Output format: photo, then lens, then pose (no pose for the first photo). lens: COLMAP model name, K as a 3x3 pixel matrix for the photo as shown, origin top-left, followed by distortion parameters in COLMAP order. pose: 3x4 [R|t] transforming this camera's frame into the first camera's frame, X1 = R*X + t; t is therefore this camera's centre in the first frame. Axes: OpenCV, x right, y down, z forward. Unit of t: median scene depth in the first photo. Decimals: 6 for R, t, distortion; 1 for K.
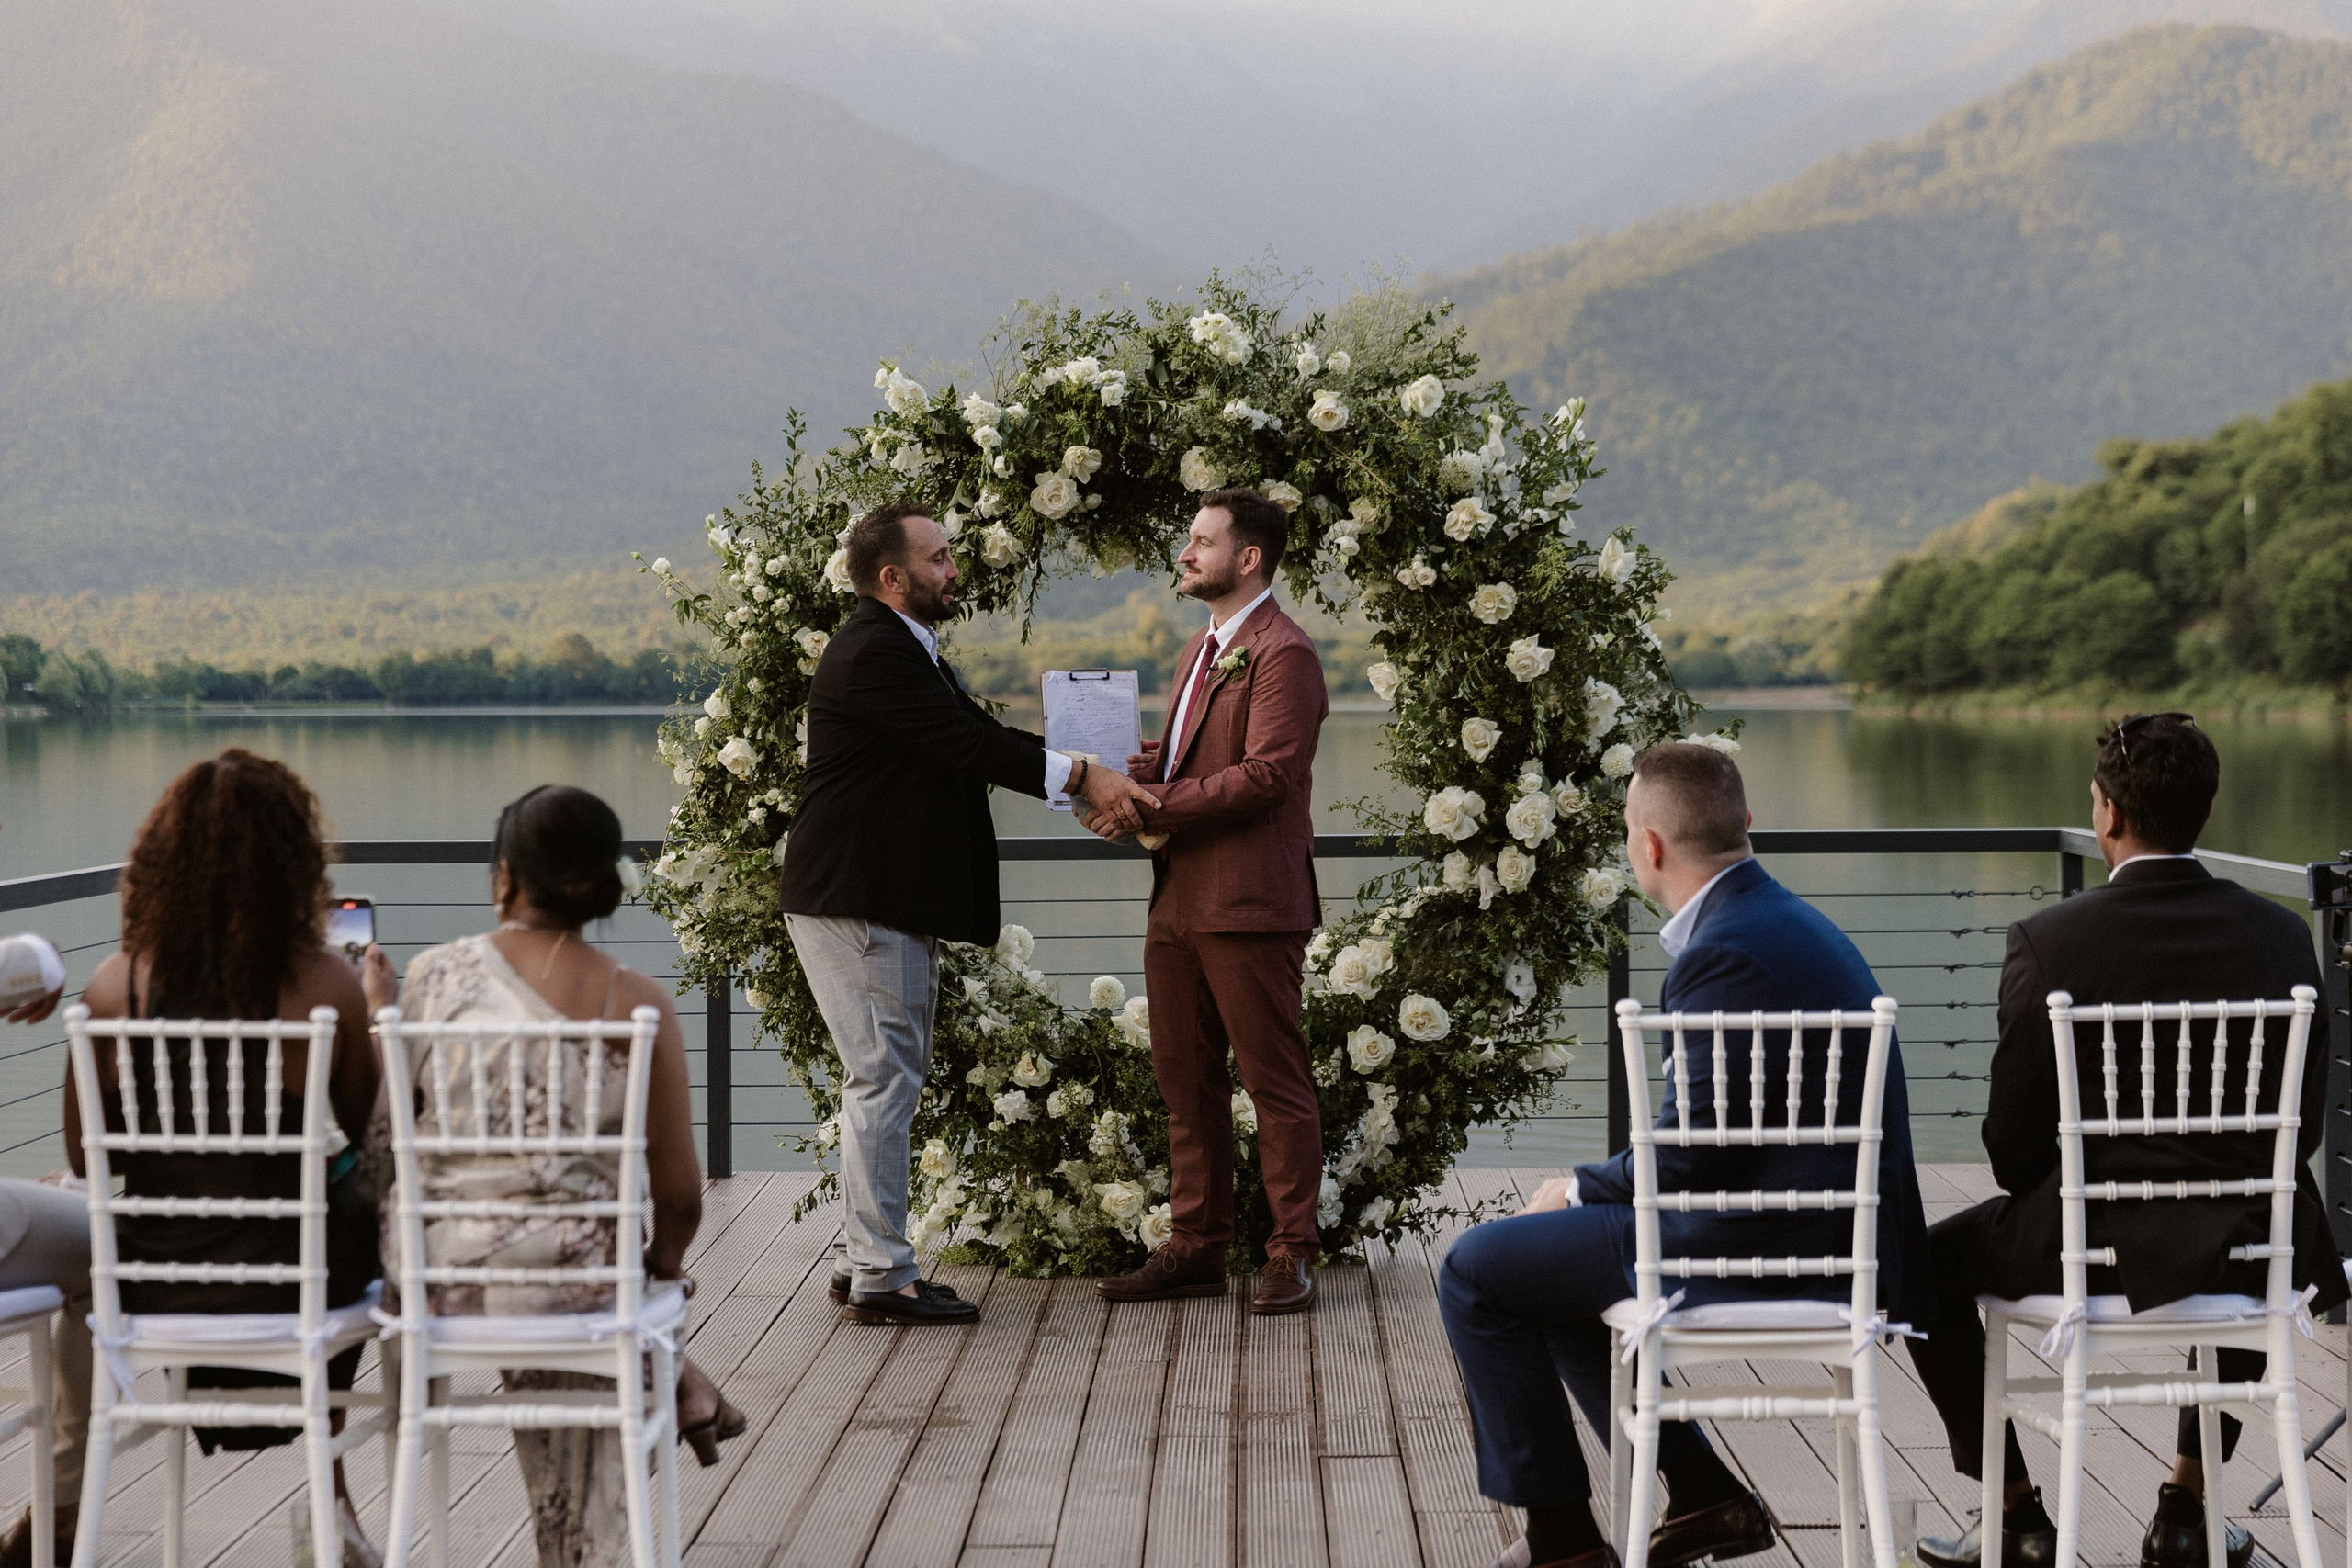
lens RADIAL K [[4615.6, 0, 1175.8], [0, 4615.6, 788.0], [0, 0, 1]] dist [-0.012898, 0.000000]
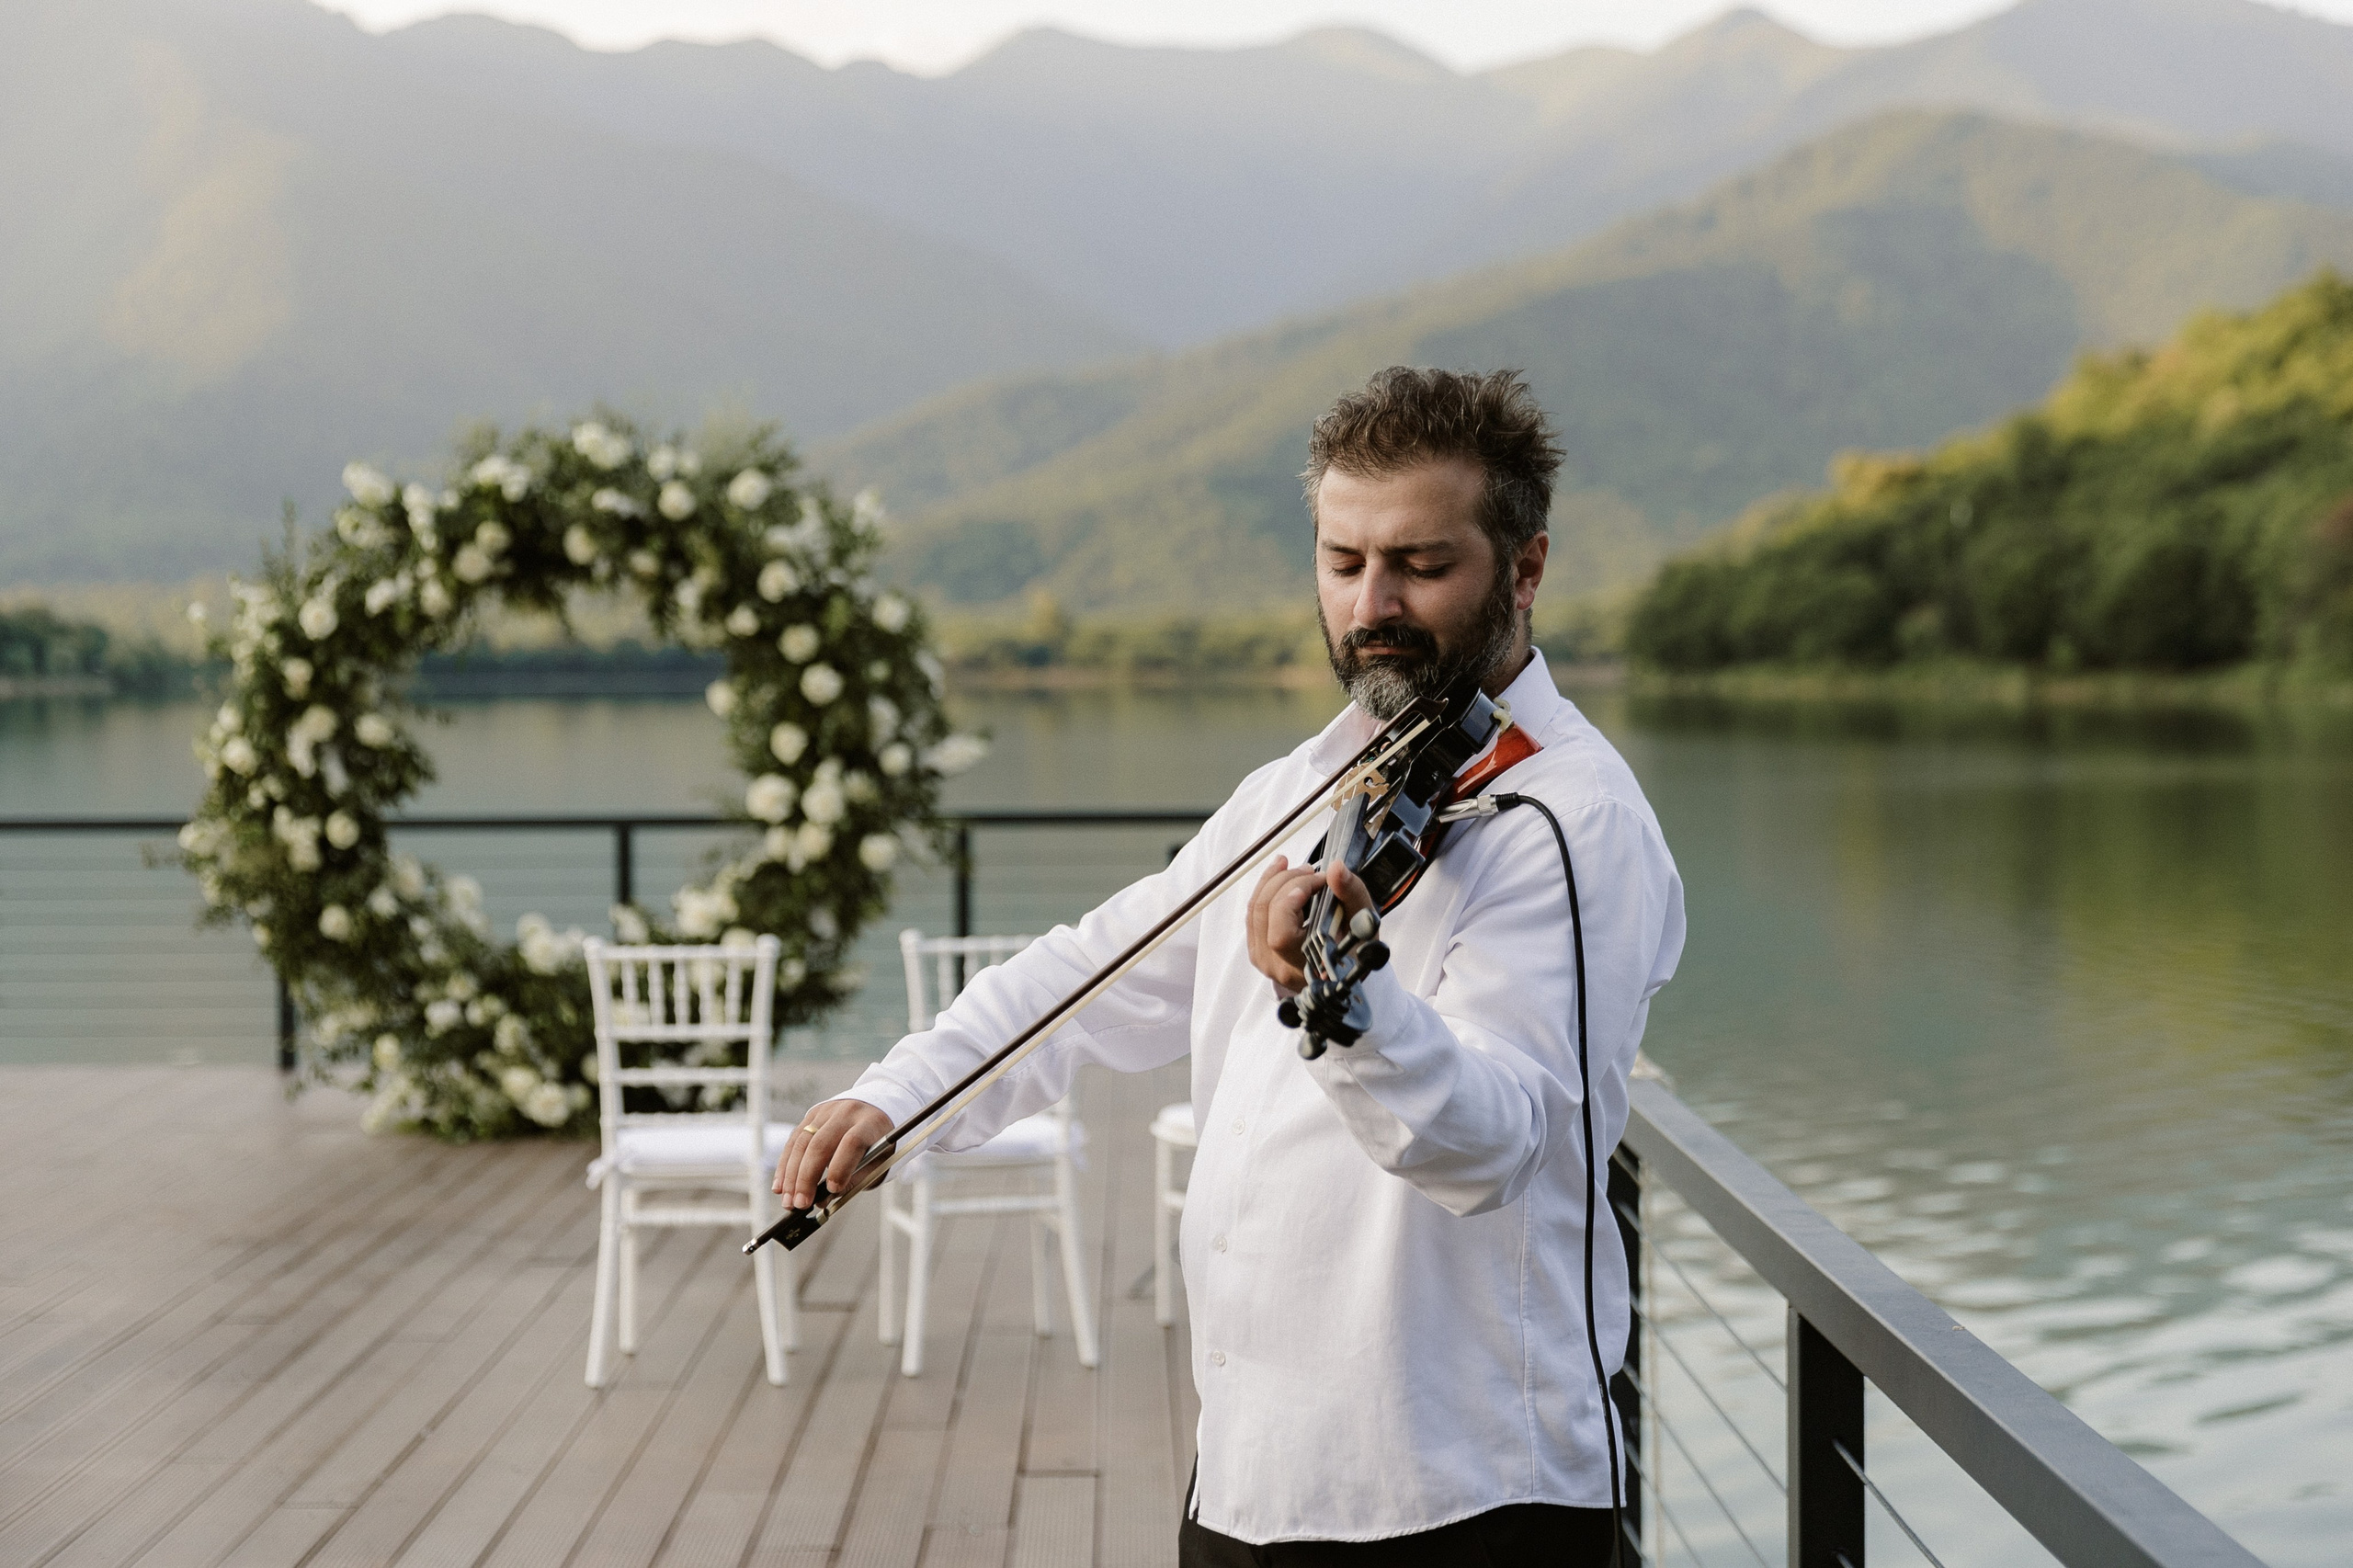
lens RADIAL K [[3883.7, 0, 1176.7], [0, 3883.7, 782.5], [0, 0, 1]] dist [0.002705, 0.000000]
pose [[0.999675, 0.000206, 0.025504, 0.149606], [-0.000431, 0.999961, 0.008798, -0.009312], [-0.025501, -0.008806, 0.999636, -0.142187]]
